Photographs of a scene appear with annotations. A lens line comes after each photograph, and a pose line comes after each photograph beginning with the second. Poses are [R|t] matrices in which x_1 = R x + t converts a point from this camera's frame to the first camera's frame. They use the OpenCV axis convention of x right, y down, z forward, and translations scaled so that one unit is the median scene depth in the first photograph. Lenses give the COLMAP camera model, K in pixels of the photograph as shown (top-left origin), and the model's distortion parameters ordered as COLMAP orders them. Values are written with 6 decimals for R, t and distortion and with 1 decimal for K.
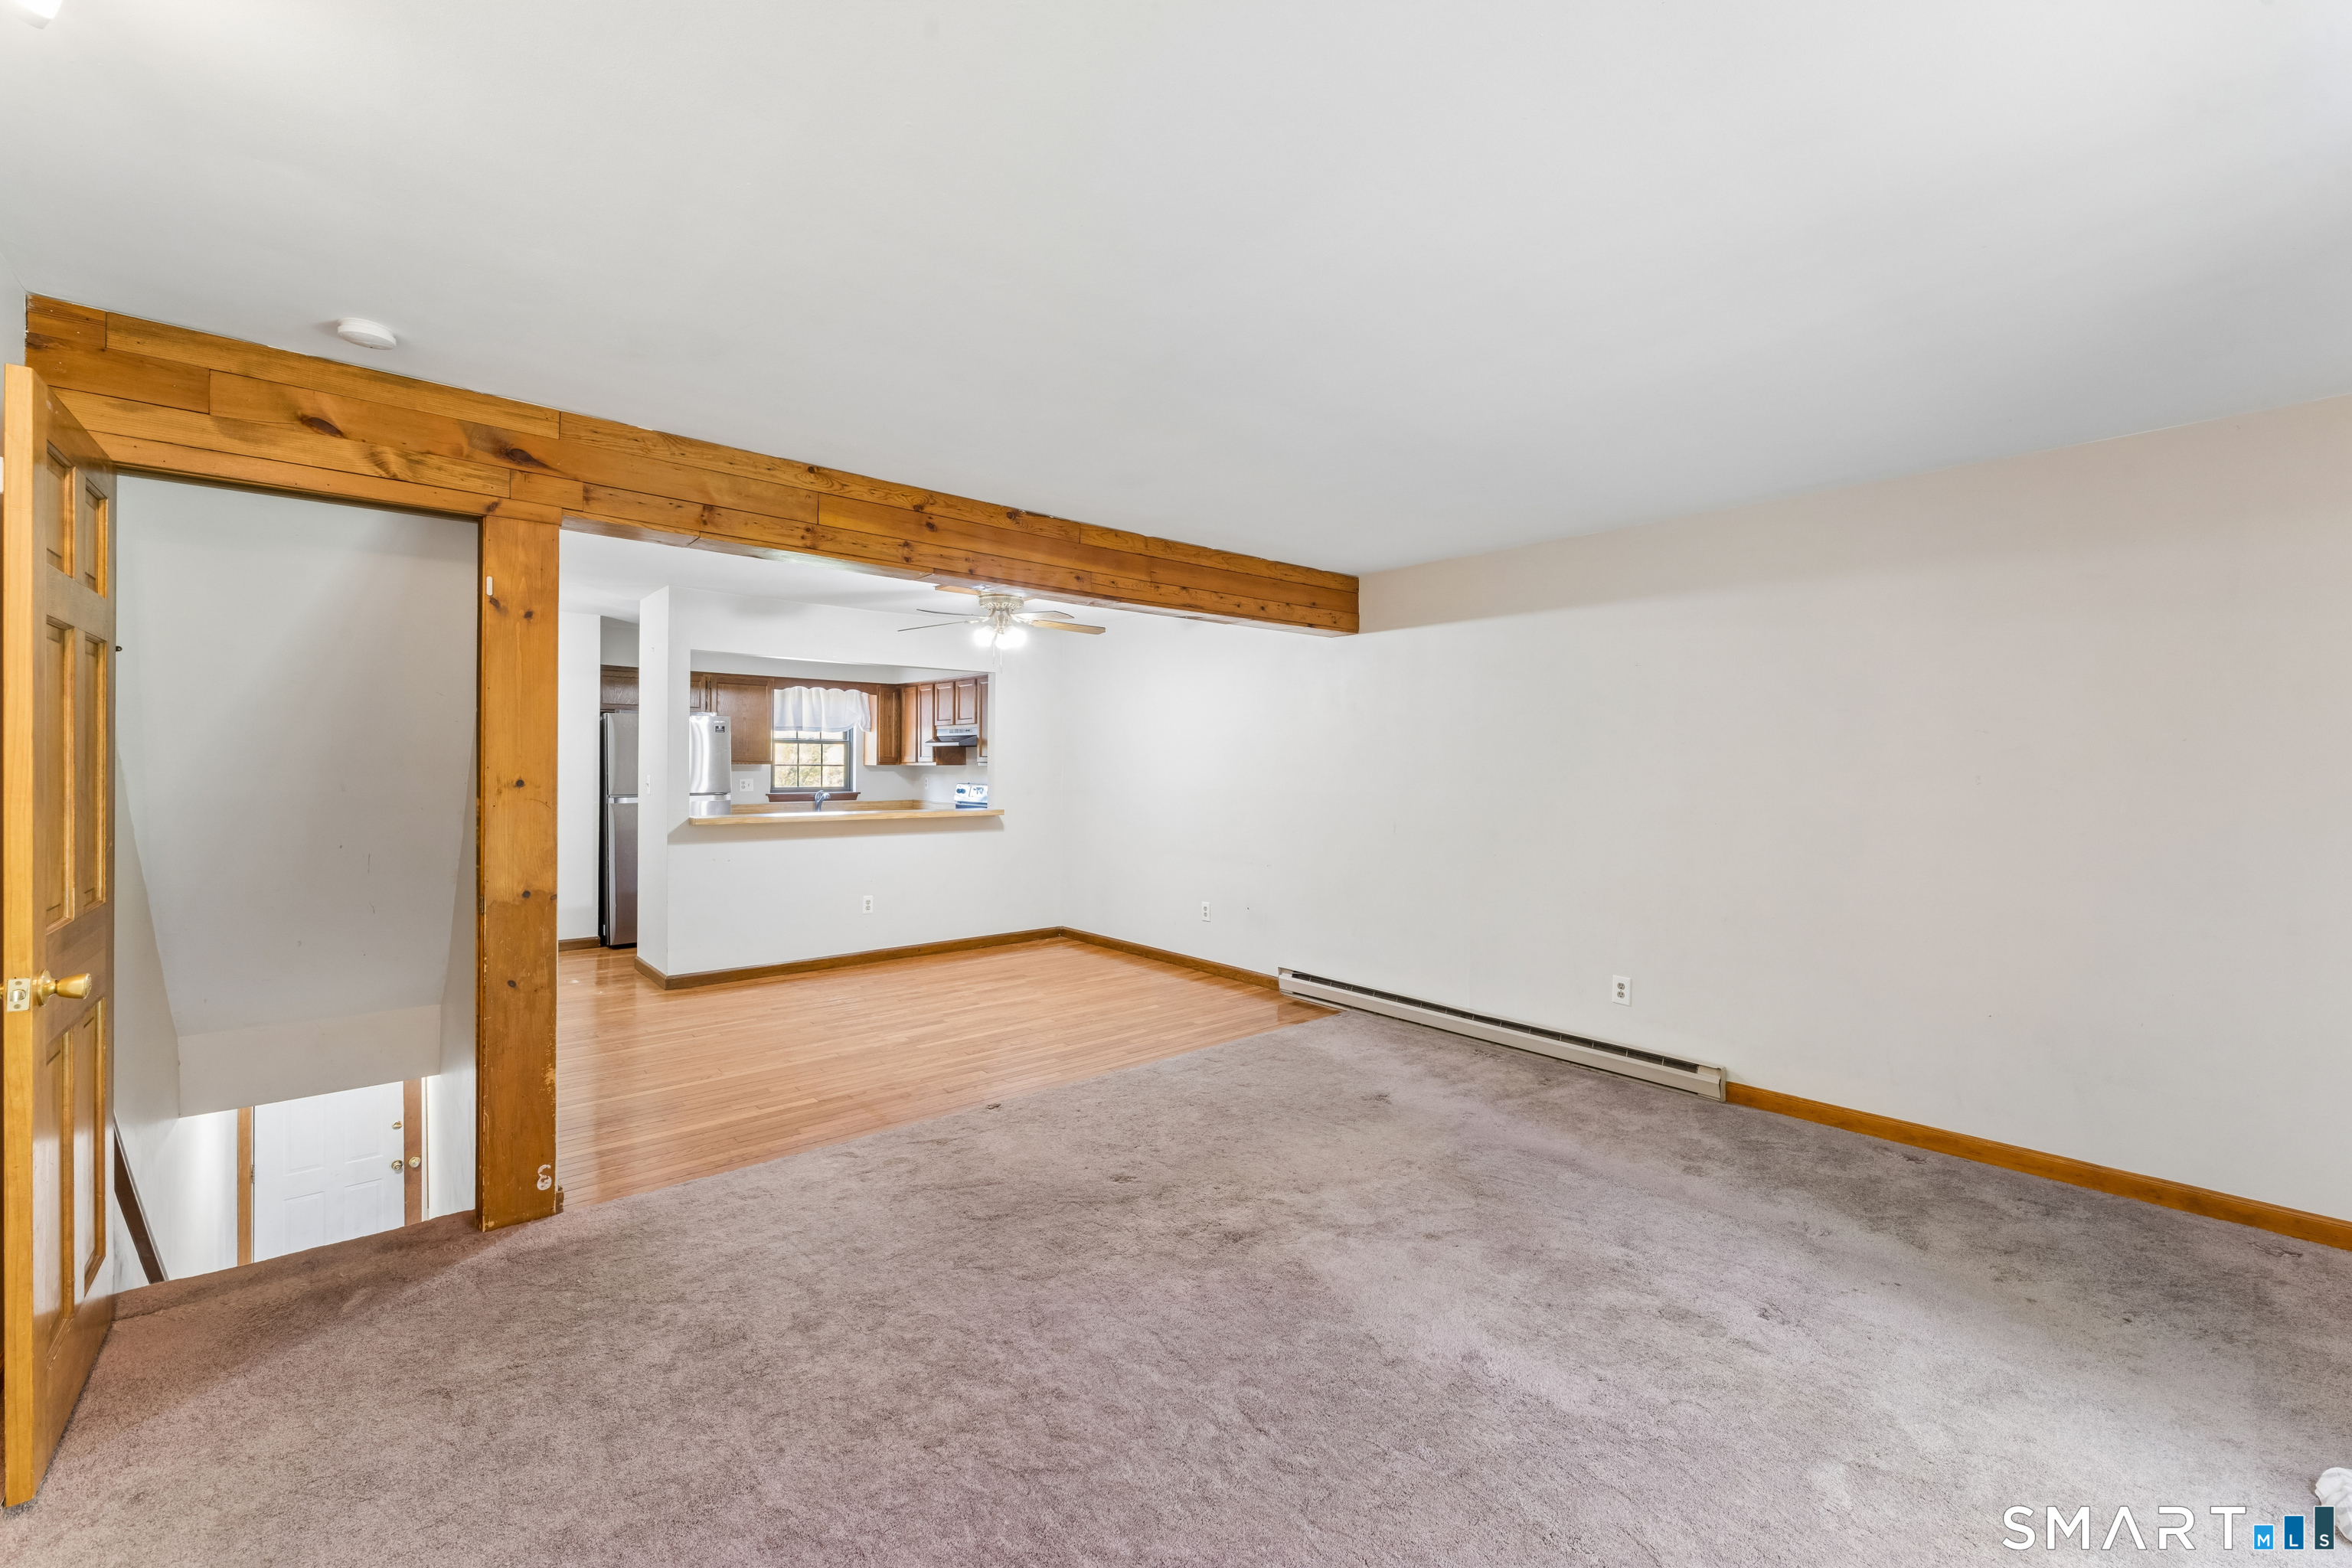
lens RADIAL K [[959.6, 0, 1103.8], [0, 959.6, 781.0], [0, 0, 1]] dist [-0.001061, -0.001134]
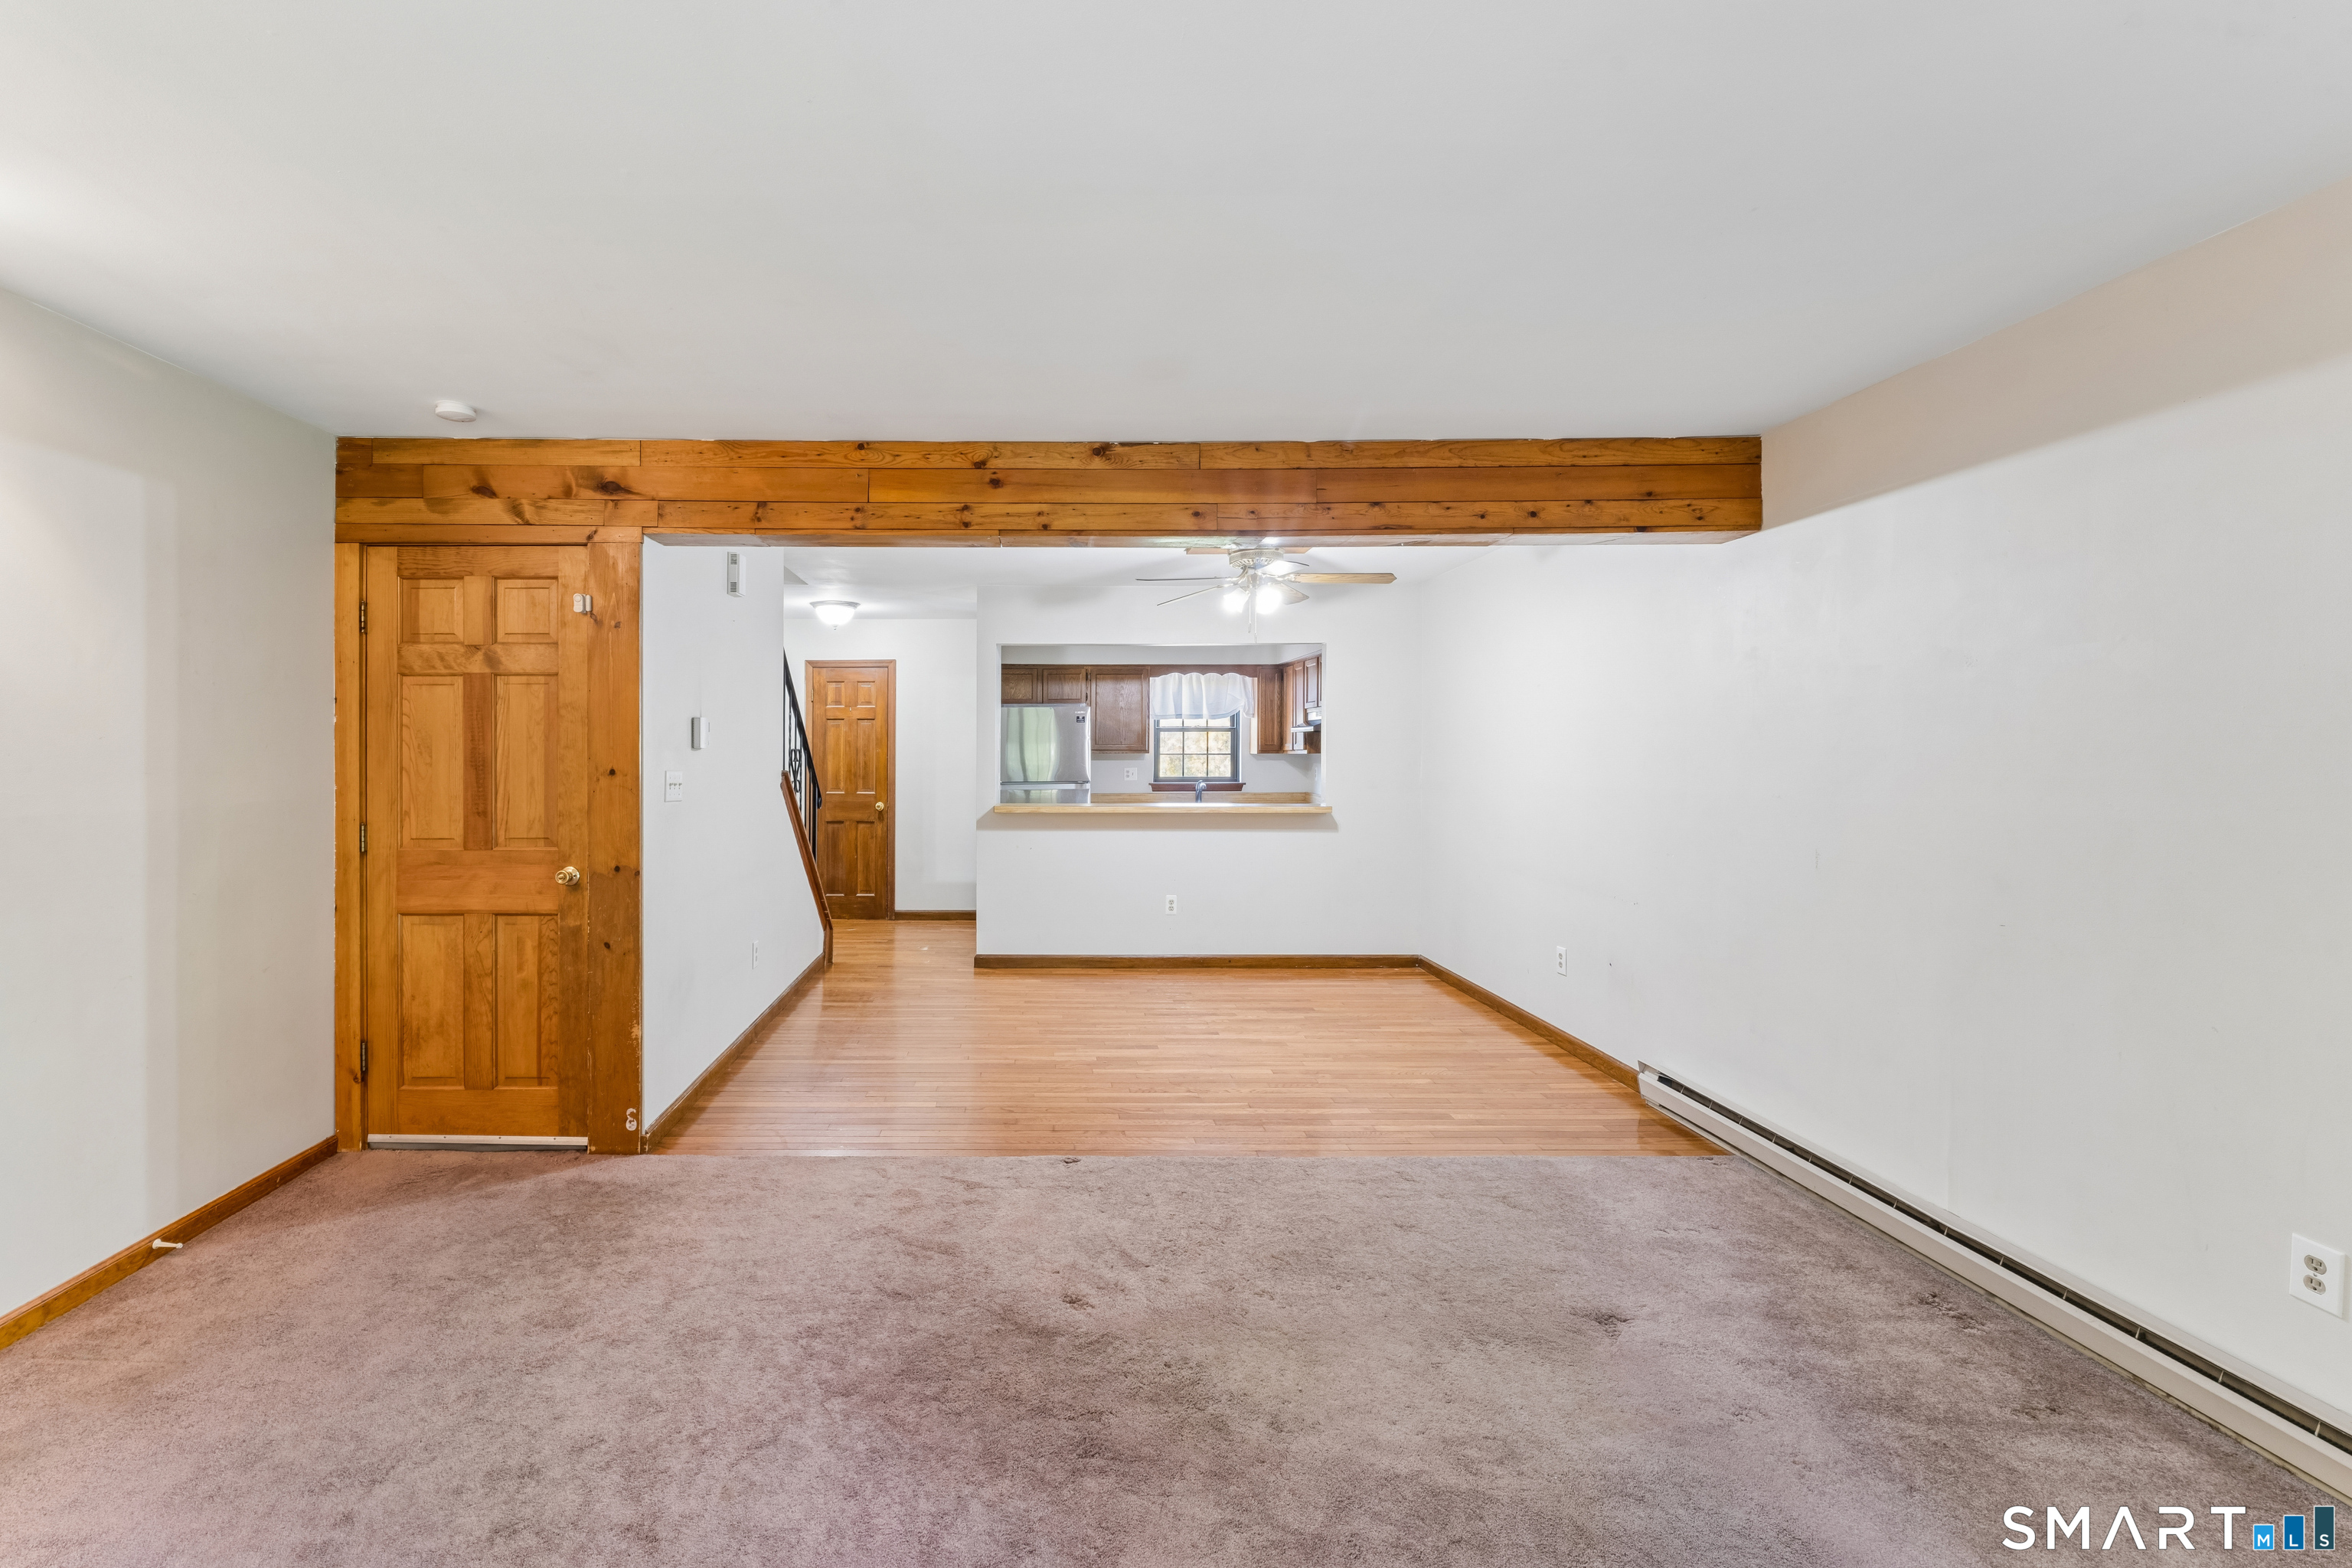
lens RADIAL K [[959.6, 0, 1017.6], [0, 959.6, 772.3], [0, 0, 1]] dist [-0.001061, -0.001134]
pose [[0.772004, 0.007242, -0.635577, 0.337156], [-0.005281, 0.999974, 0.004979, -0.003911], [0.635596, -0.000487, 0.772022, 0.285460]]
